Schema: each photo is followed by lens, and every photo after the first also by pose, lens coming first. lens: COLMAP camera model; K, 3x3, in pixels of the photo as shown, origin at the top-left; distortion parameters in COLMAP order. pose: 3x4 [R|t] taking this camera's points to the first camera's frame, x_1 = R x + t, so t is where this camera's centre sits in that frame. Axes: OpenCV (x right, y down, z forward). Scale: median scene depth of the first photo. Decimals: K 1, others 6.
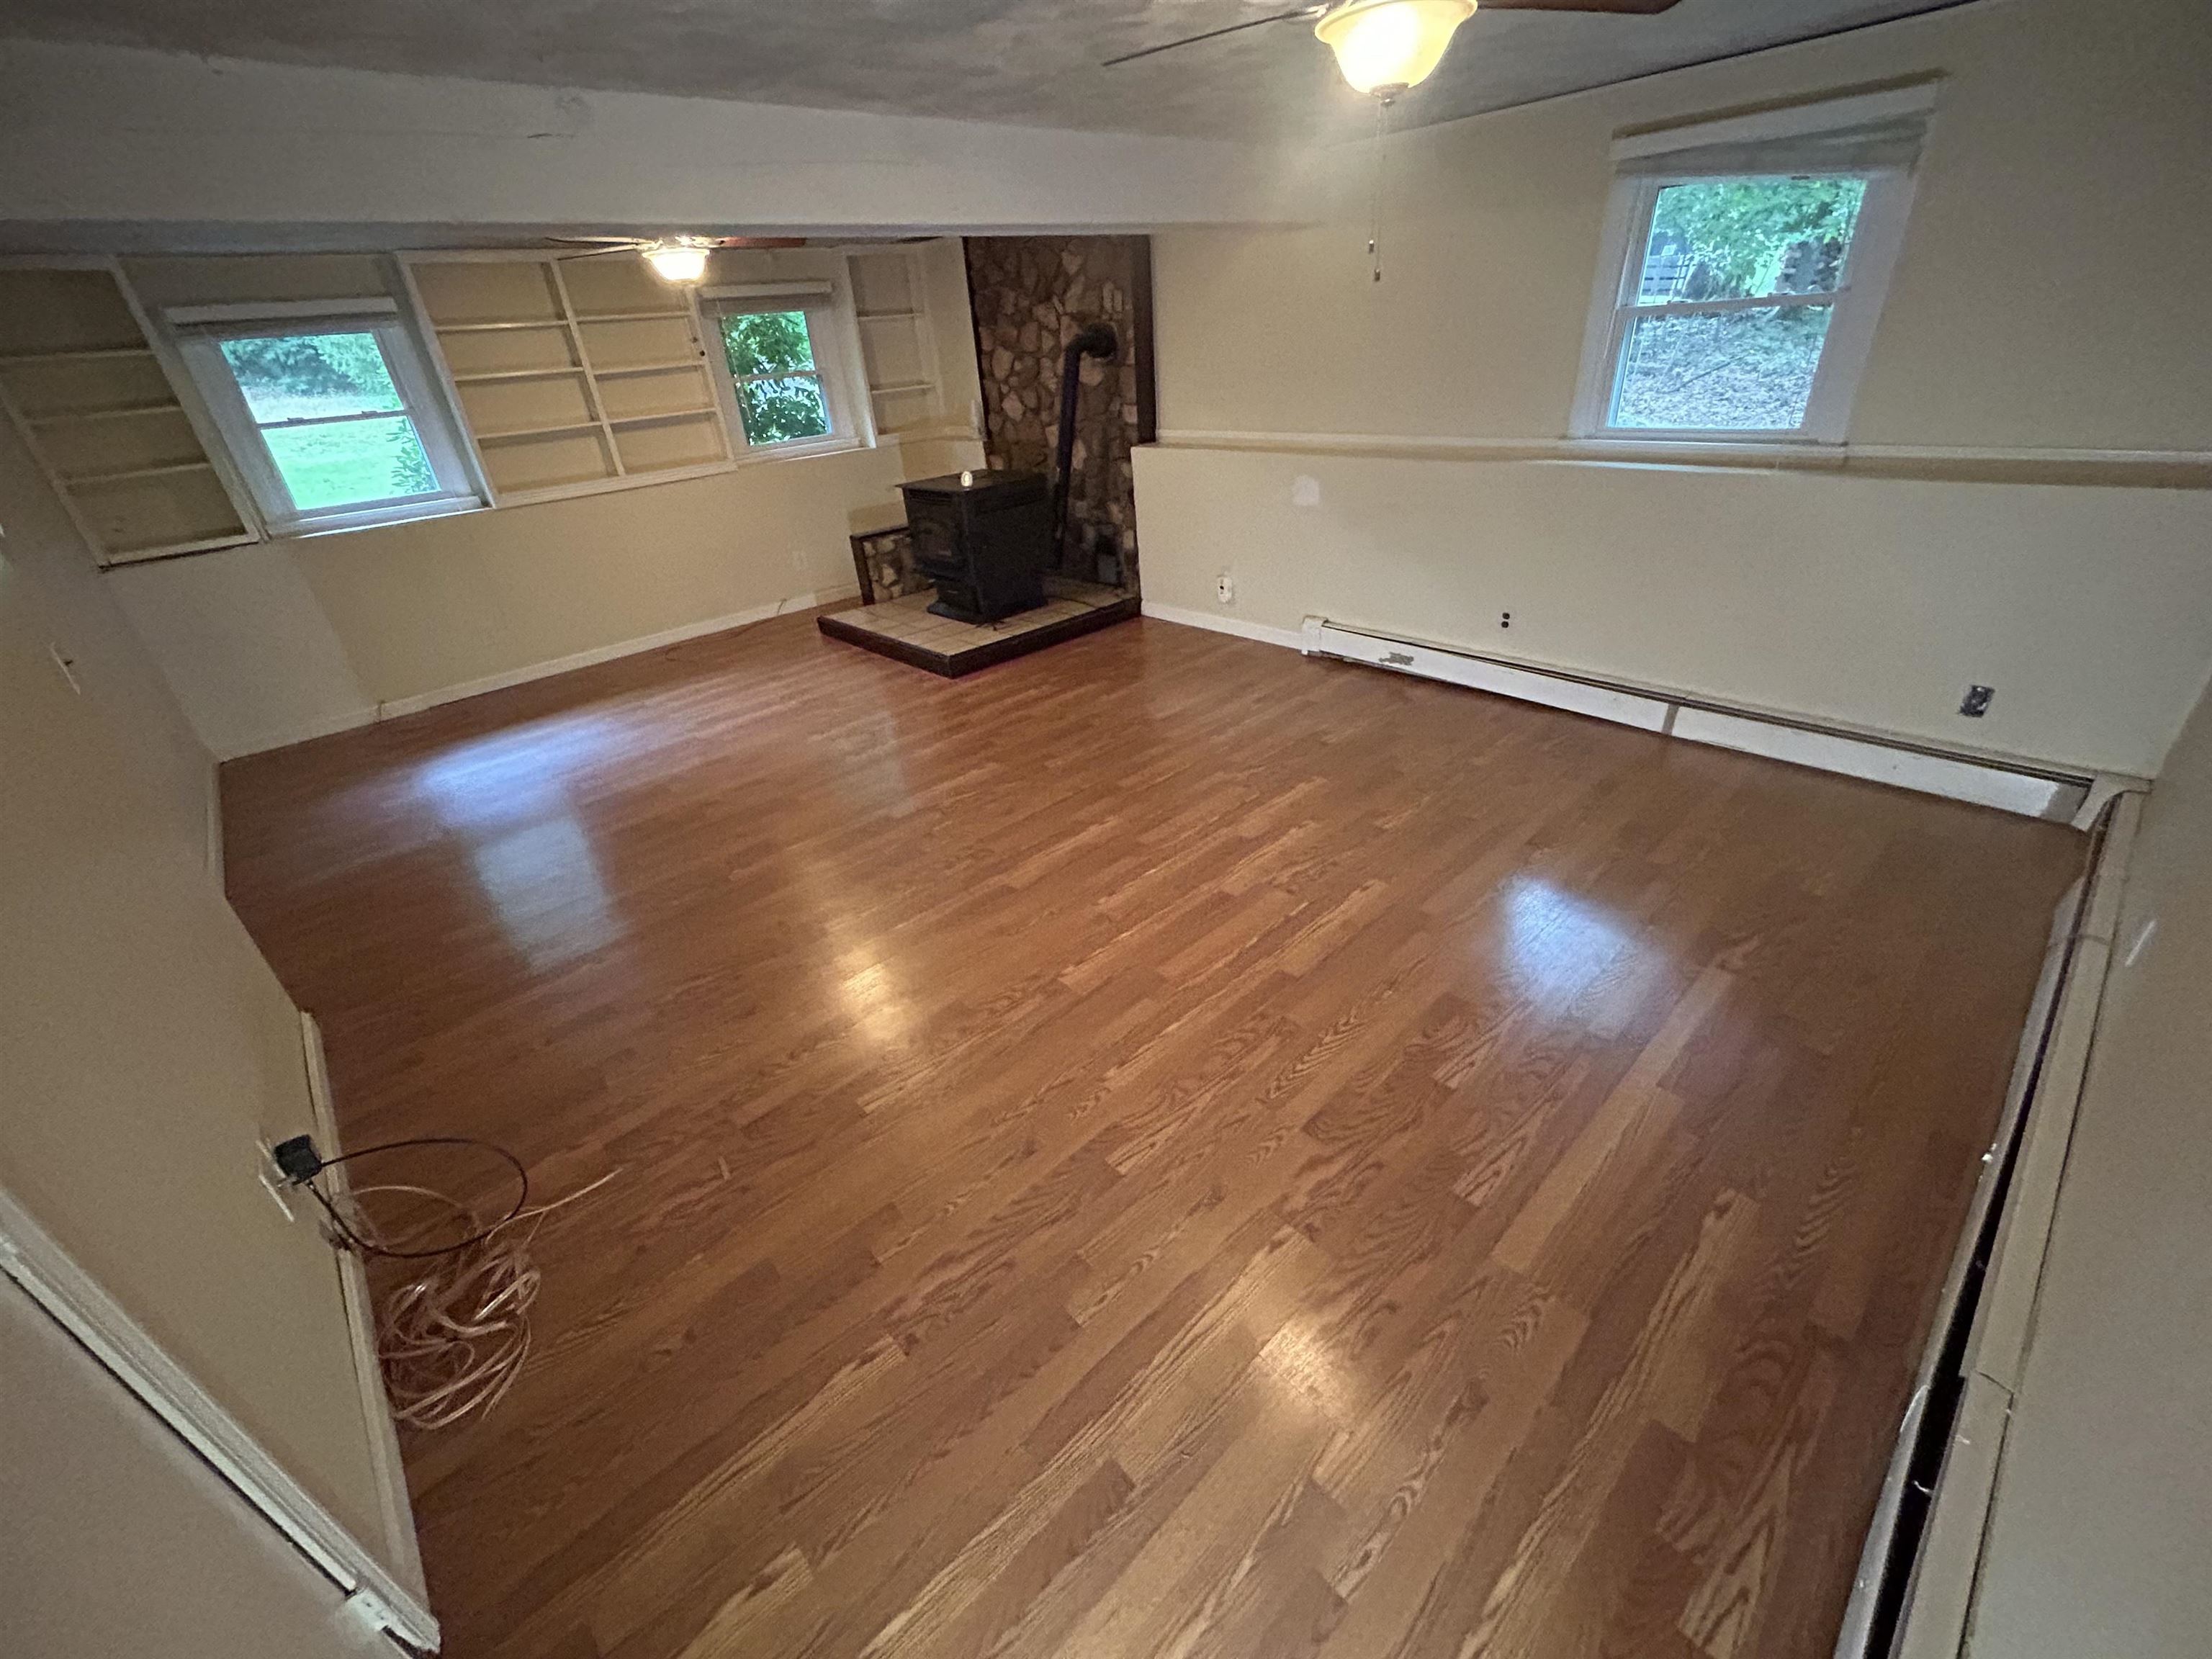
lens RADIAL K [[891.9, 0, 1106.0], [0, 891.9, 829.5], [0, 0, 1]] dist [0.000669, 0.011900]
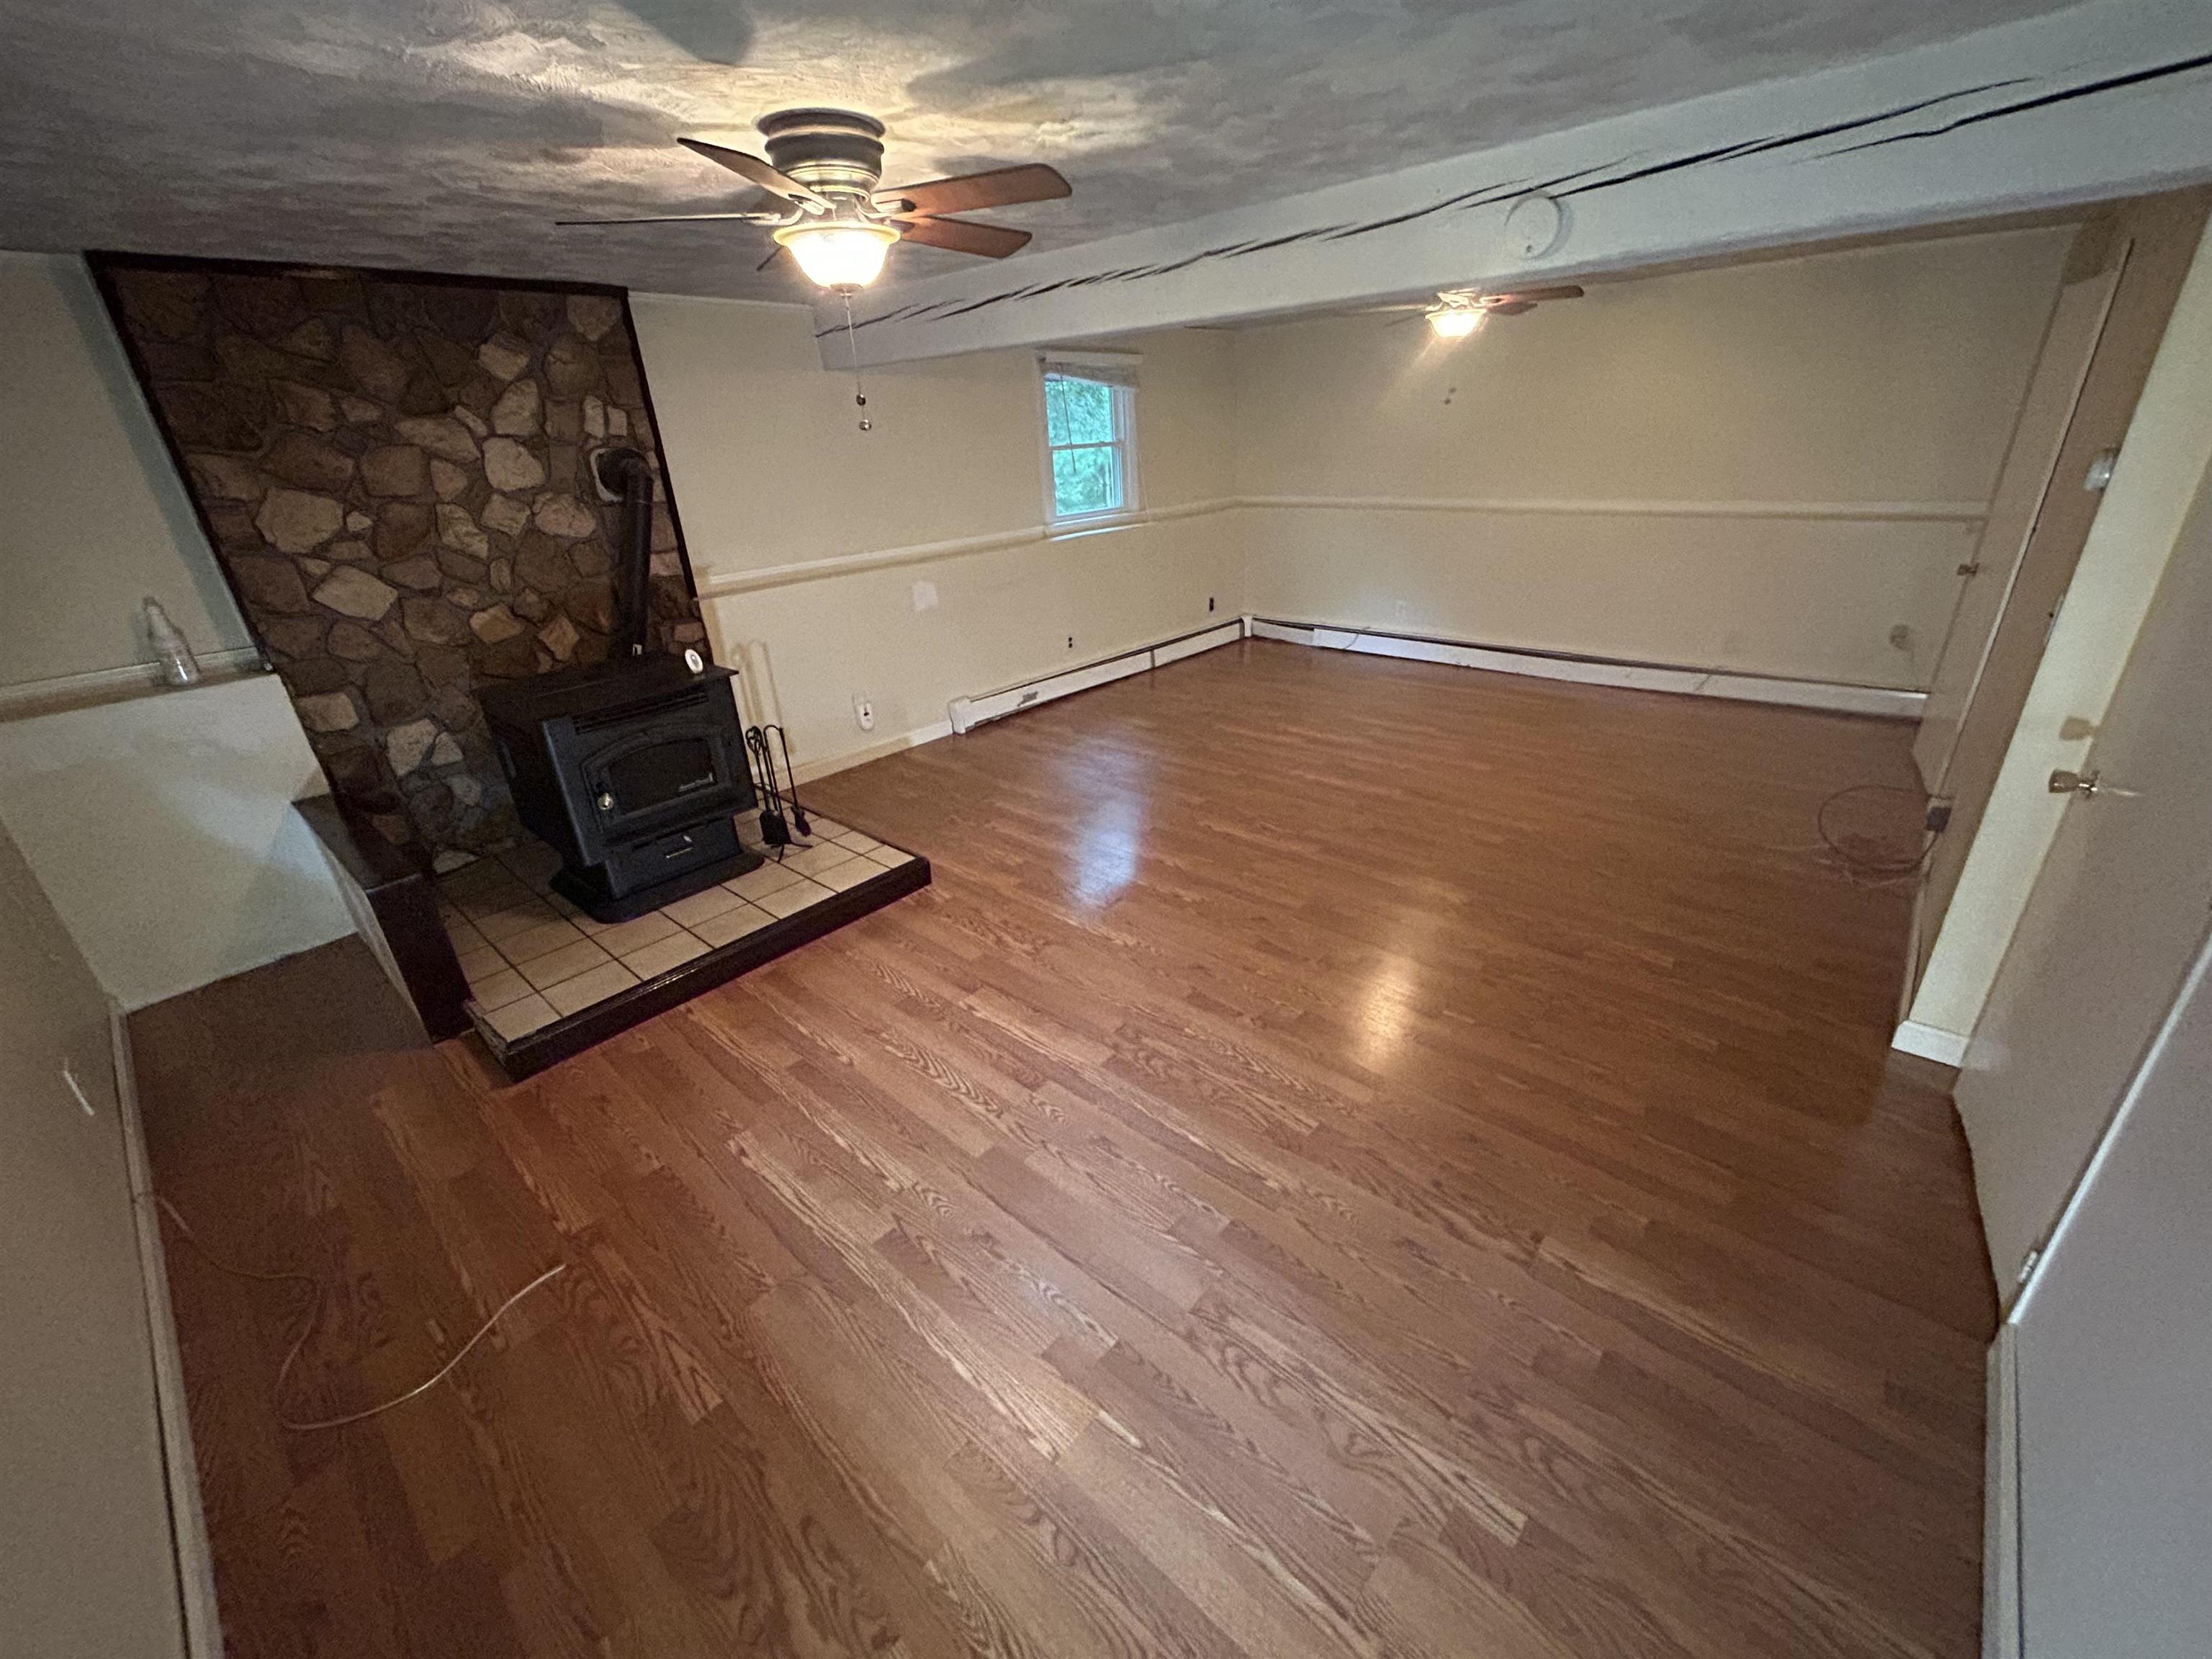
lens RADIAL K [[891.9, 0, 1106.0], [0, 891.9, 829.5], [0, 0, 1]] dist [0.000669, 0.011900]
pose [[-0.088190, -0.335265, 0.937987, -0.849155], [0.539859, 0.775278, 0.327866, -0.362689], [-0.837123, 0.535295, 0.112624, 0.774085]]
